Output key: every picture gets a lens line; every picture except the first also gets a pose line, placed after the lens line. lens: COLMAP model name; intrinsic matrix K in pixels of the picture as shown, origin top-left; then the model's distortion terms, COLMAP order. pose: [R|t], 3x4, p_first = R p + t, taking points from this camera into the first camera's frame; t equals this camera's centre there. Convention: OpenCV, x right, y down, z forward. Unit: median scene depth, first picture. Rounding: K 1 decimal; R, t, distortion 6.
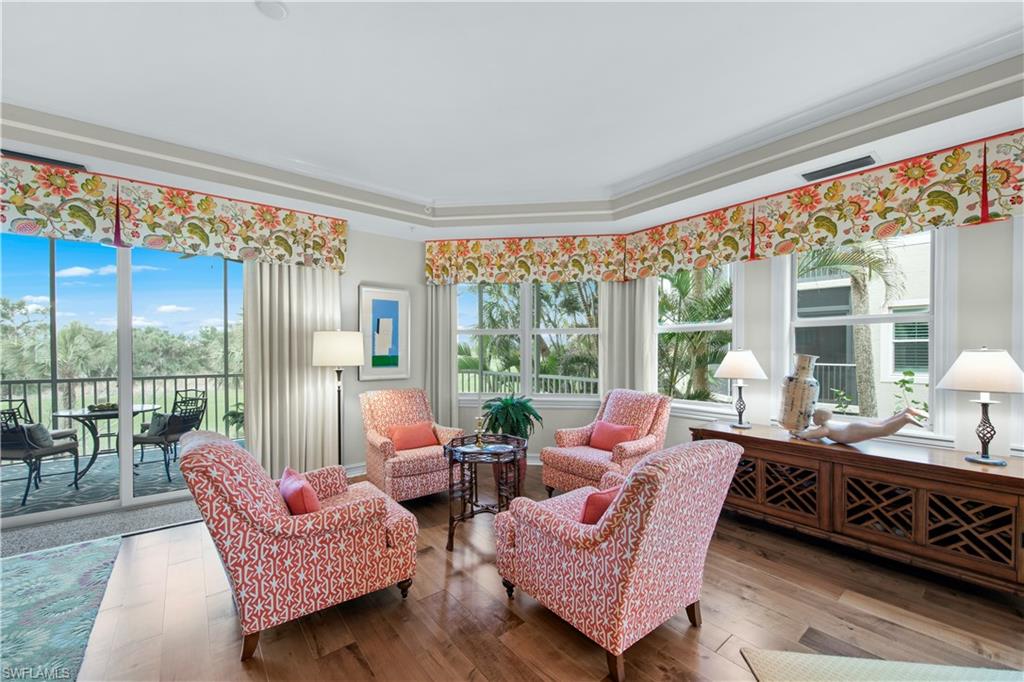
lens RADIAL K [[408.7, 0, 509.3], [0, 408.7, 351.9], [0, 0, 1]] dist [0.002577, 0.000116]
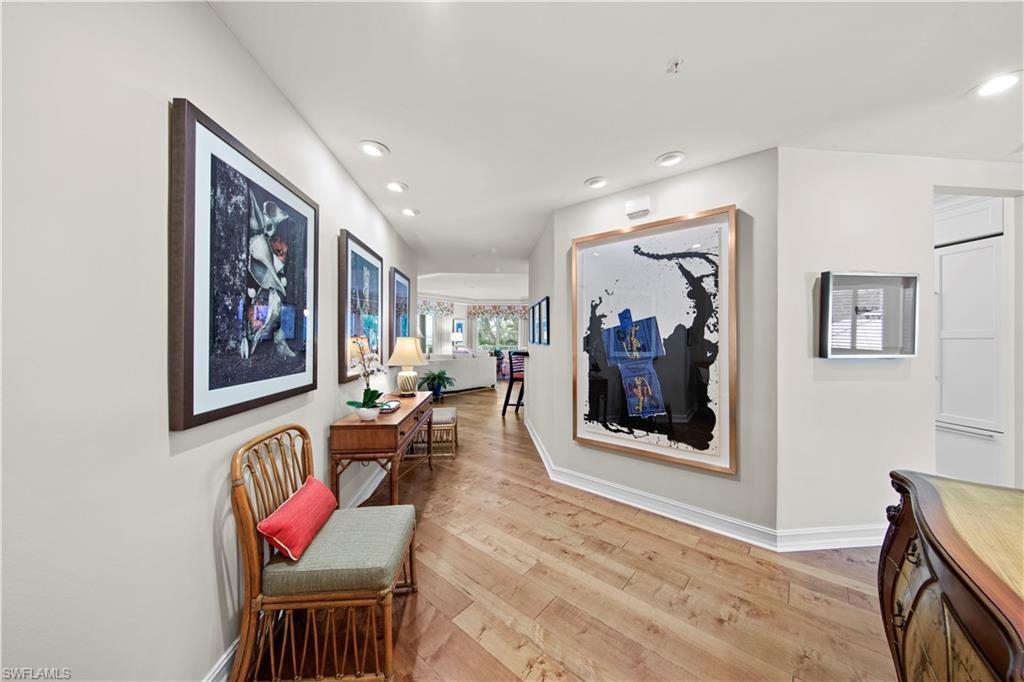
lens RADIAL K [[350.2, 0, 508.3], [0, 350.2, 332.0], [0, 0, 1]] dist [-0.000778, -0.000079]
pose [[0.981484, 0.005663, 0.191459, -0.467881], [-0.002937, 0.999890, -0.014520, -0.006827], [-0.191520, 0.013689, 0.981393, -2.063376]]
